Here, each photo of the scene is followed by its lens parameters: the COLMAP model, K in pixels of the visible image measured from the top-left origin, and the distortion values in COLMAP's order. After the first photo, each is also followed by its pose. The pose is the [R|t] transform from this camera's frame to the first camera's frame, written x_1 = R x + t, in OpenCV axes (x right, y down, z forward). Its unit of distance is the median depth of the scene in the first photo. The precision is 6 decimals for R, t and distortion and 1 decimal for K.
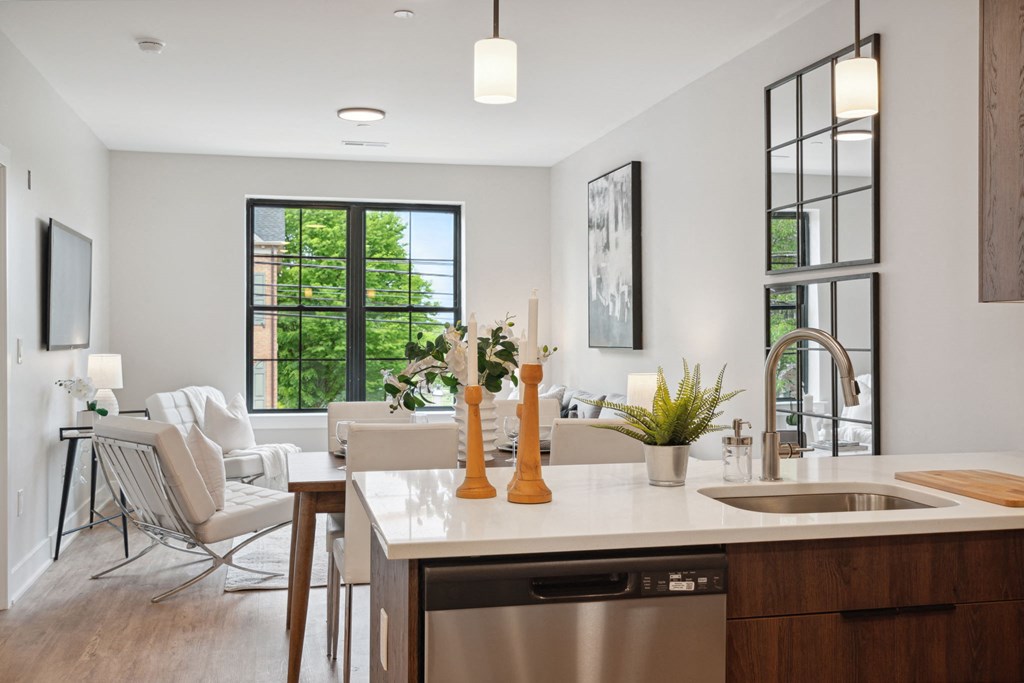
lens RADIAL K [[1004.1, 0, 510.4], [0, 1004.1, 330.0], [0, 0, 1]] dist [0.010921, 0.011225]
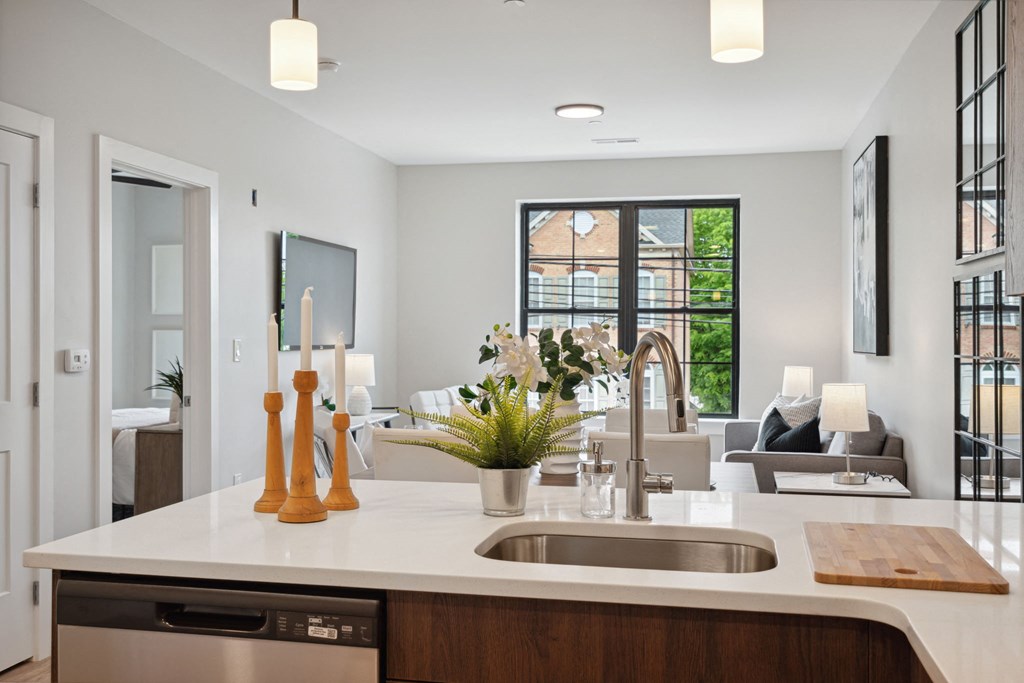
lens RADIAL K [[1004.1, 0, 510.4], [0, 1004.1, 330.0], [0, 0, 1]] dist [0.010921, 0.011225]
pose [[0.903591, 0.001027, -0.428396, 0.208479], [-0.001857, 0.999997, -0.001520, -0.000674], [0.428393, 0.002169, 0.903590, 0.089641]]
